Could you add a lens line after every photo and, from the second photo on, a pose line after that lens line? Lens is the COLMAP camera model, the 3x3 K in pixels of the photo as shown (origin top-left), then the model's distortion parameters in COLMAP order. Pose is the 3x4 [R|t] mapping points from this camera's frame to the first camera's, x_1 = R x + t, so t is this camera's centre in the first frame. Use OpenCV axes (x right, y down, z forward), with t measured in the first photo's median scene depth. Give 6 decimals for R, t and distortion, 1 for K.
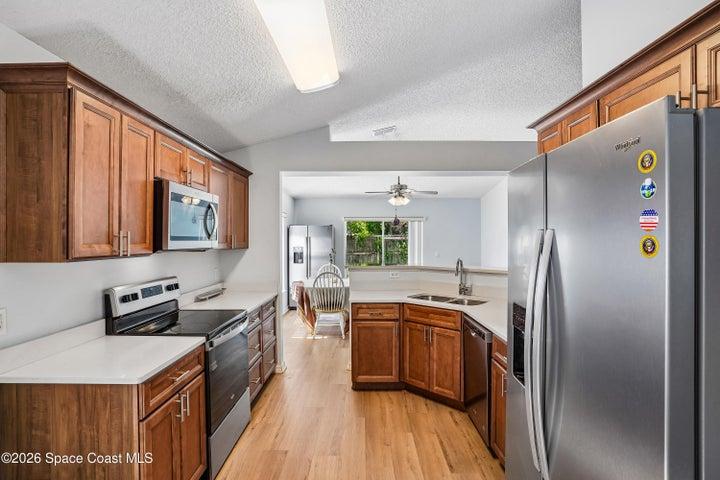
lens RADIAL K [[362.5, 0, 359.7], [0, 362.5, 243.2], [0, 0, 1]] dist [-0.042005, 0.002622]
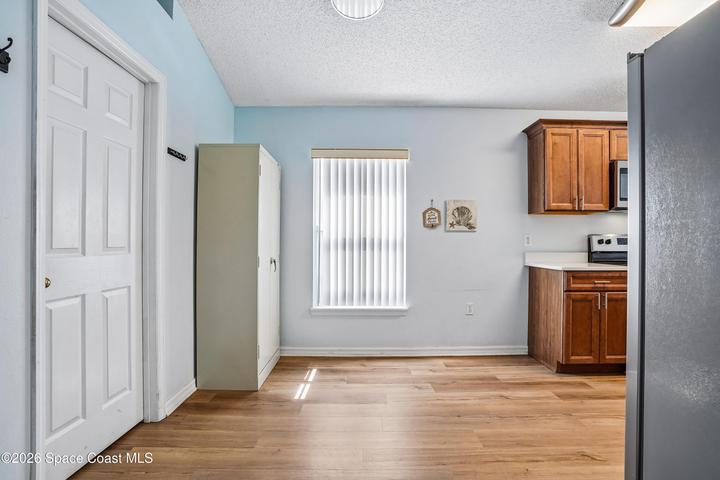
lens RADIAL K [[356.3, 0, 354.5], [0, 356.3, 239.2], [0, 0, 1]] dist [-0.056415, 0.016842]
pose [[0.020260, -0.008467, -0.999759, 0.533236], [-0.012611, 0.999882, -0.008724, 0.108027], [0.999715, 0.012784, 0.020150, -0.073899]]
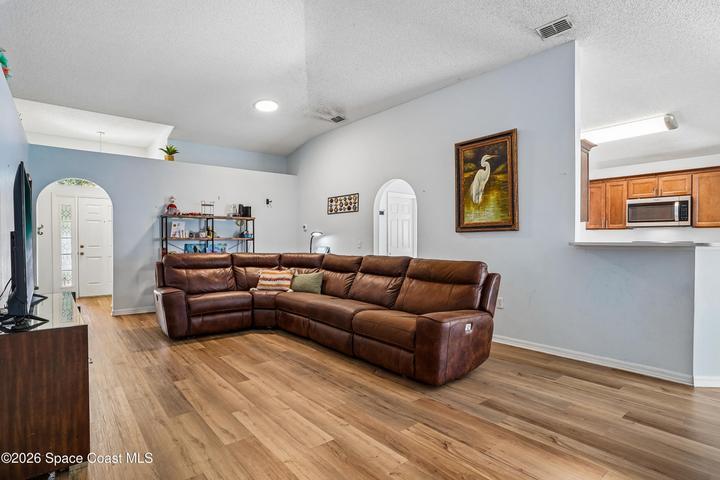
lens RADIAL K [[362.5, 0, 360.8], [0, 362.5, 247.6], [0, 0, 1]] dist [-0.042005, 0.002622]
pose [[-0.759309, 0.011608, -0.650626, 1.559443], [-0.007124, 0.999633, 0.026149, 0.069451], [0.650691, 0.024490, -0.758948, 1.025112]]
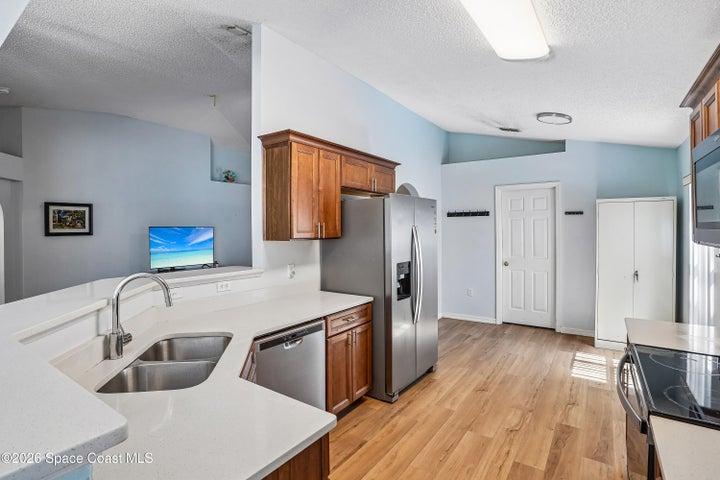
lens RADIAL K [[356.3, 0, 361.9], [0, 356.3, 230.1], [0, 0, 1]] dist [-0.056415, 0.016842]
pose [[-0.832378, 0.006828, 0.554166, -0.213275], [0.015481, 0.999820, 0.010934, -0.015441], [-0.553992, 0.017680, -0.832334, 1.208212]]
